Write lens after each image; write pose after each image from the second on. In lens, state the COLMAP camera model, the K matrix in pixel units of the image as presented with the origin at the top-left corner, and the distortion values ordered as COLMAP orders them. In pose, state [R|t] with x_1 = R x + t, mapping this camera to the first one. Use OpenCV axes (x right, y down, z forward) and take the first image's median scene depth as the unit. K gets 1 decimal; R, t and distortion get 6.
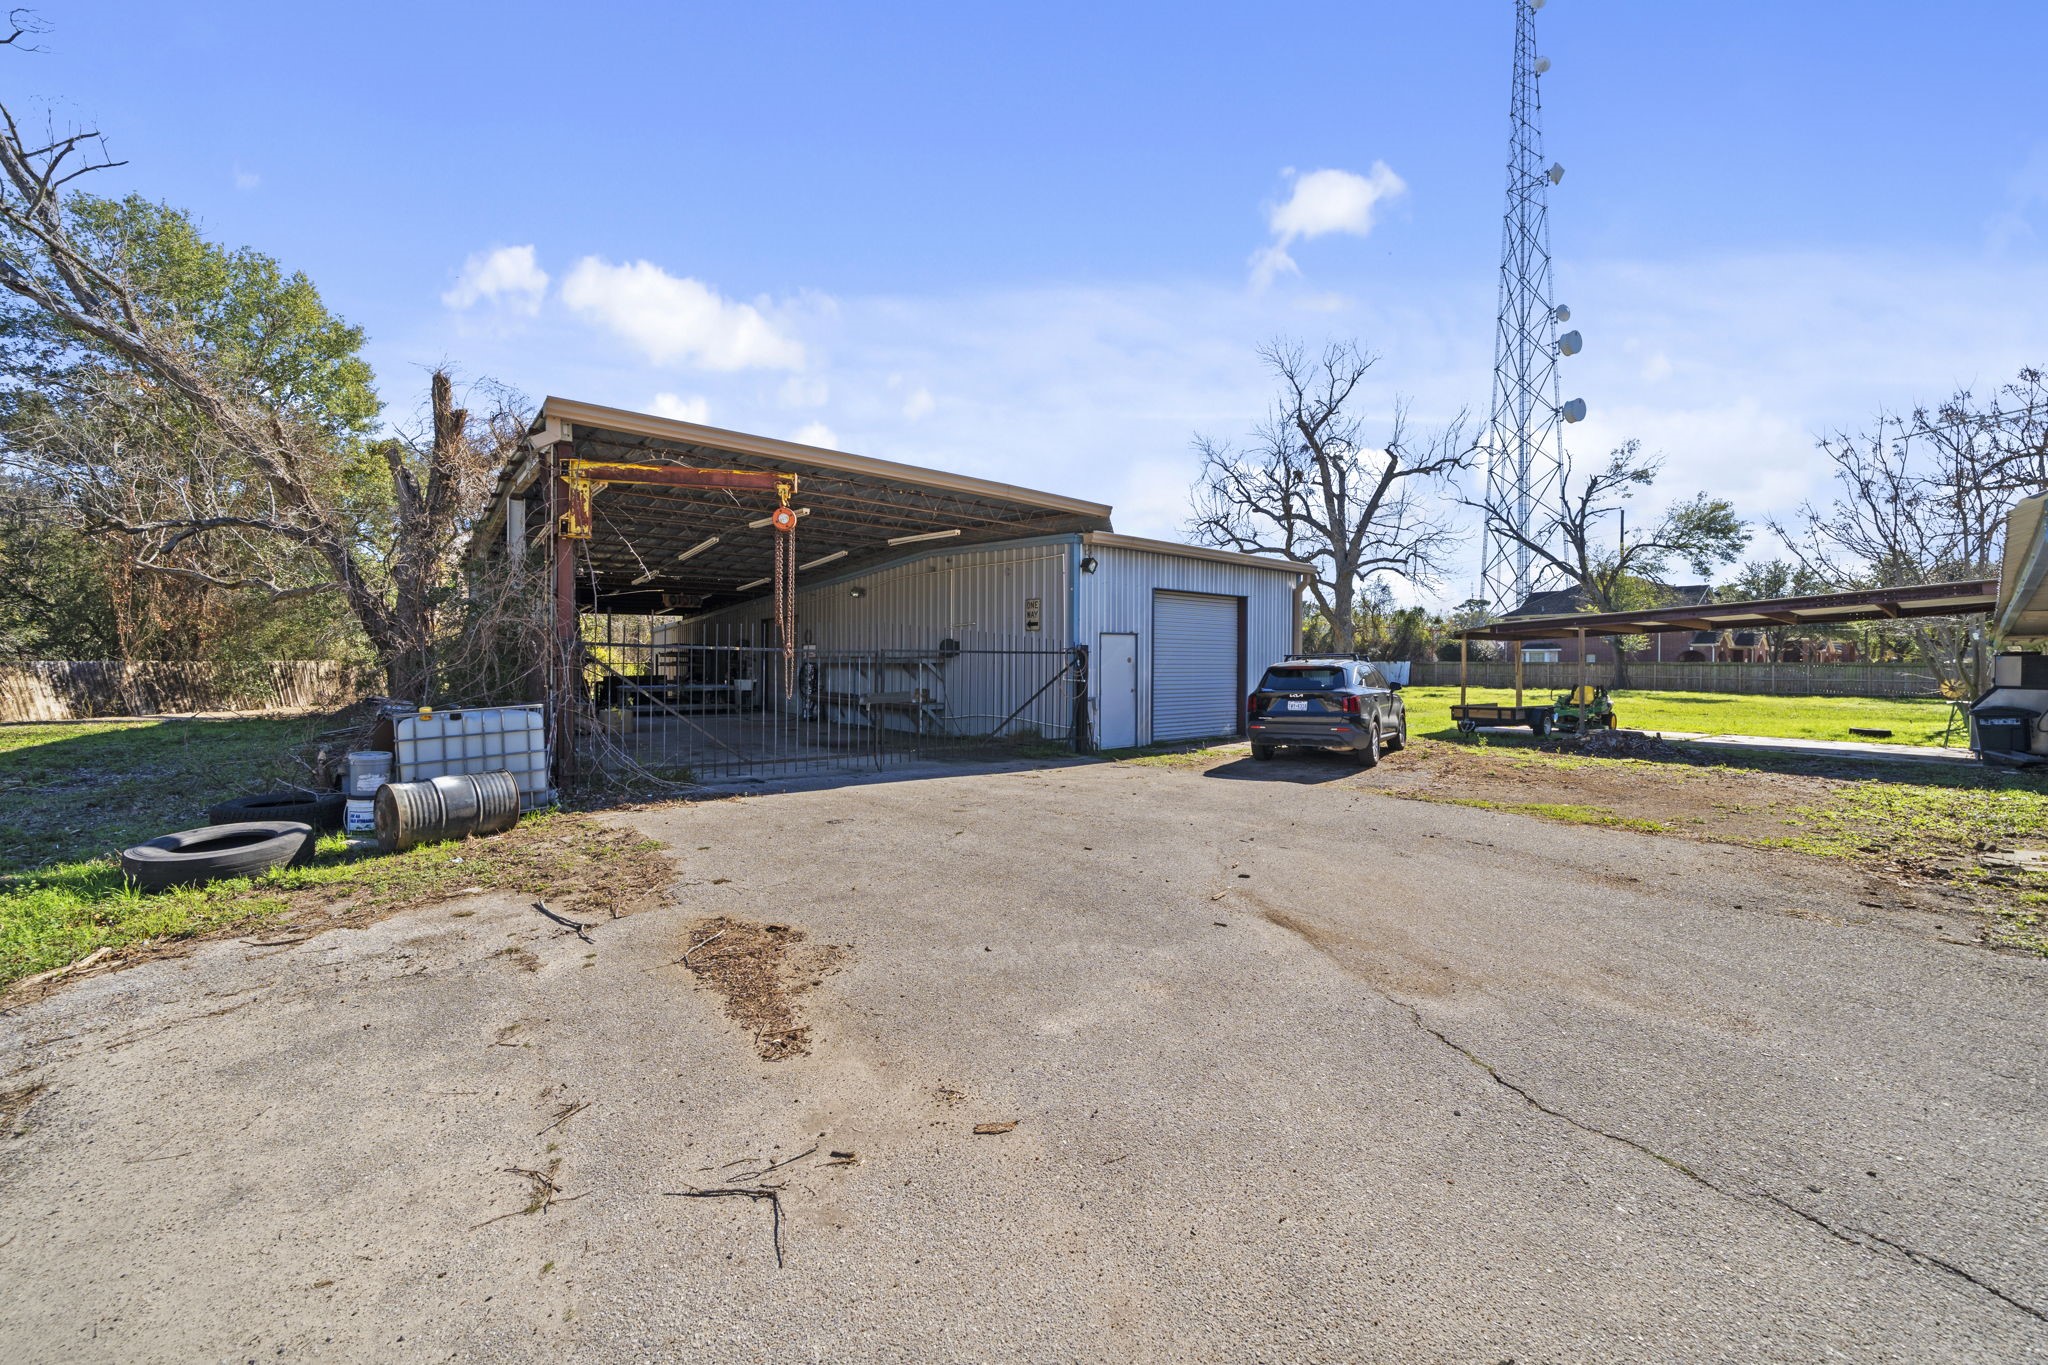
lens RADIAL K [[963.0, 0, 1027.2], [0, 963.0, 680.6], [0, 0, 1]] dist [0.004034, -0.000159]
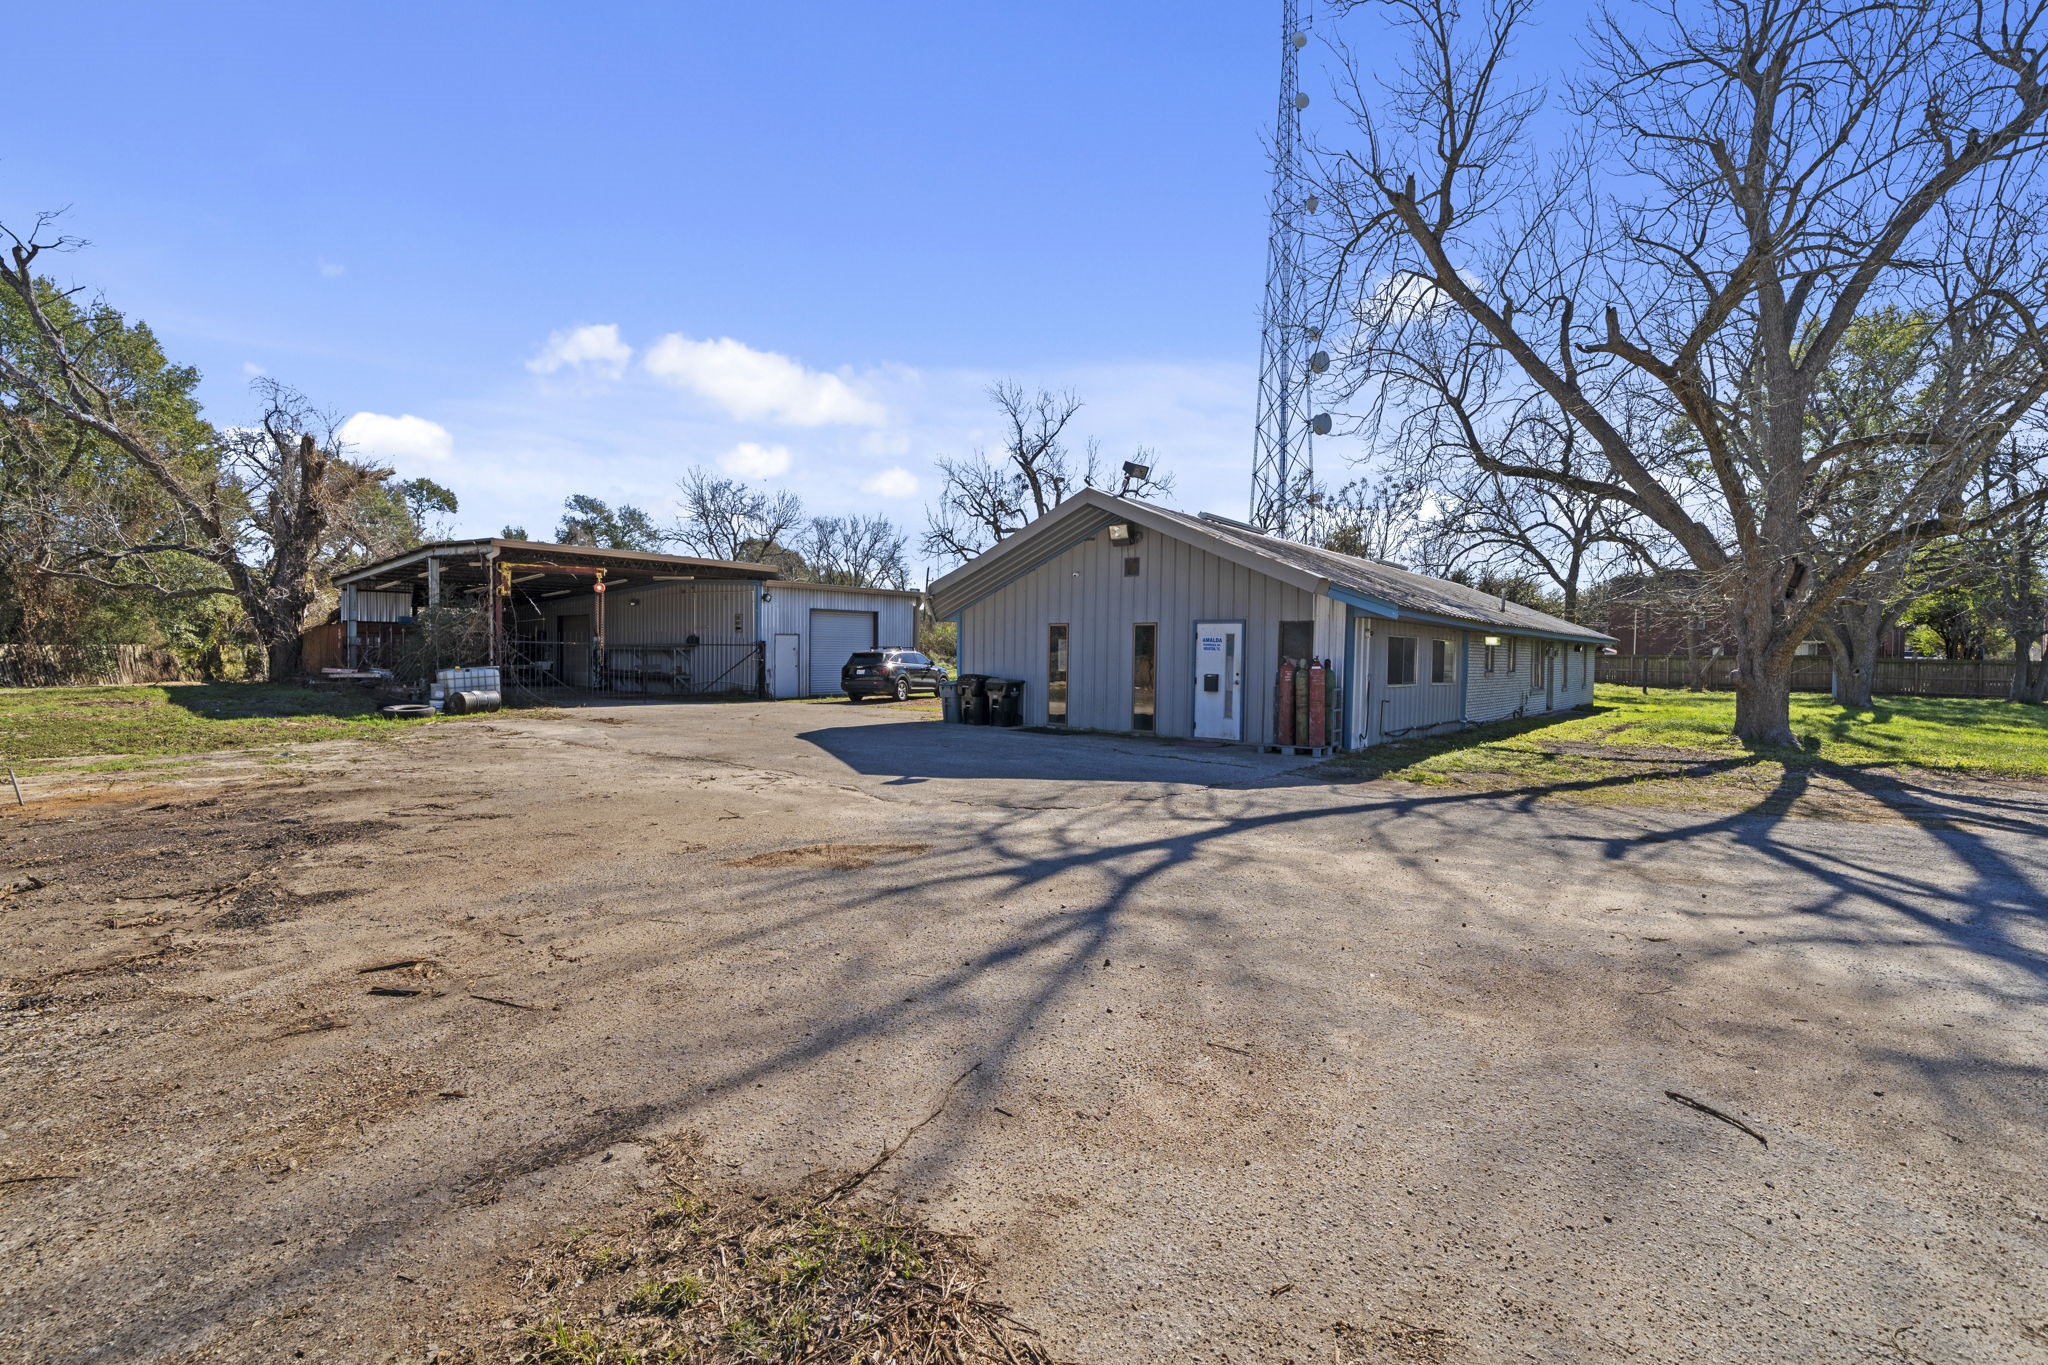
lens RADIAL K [[963.0, 0, 1016.7], [0, 963.0, 684.9], [0, 0, 1]] dist [0.004034, -0.000159]
pose [[0.979650, -0.001935, 0.200704, 0.131567], [-0.001572, 0.999849, 0.017312, 0.011631], [-0.200707, -0.017275, 0.979499, -0.733503]]
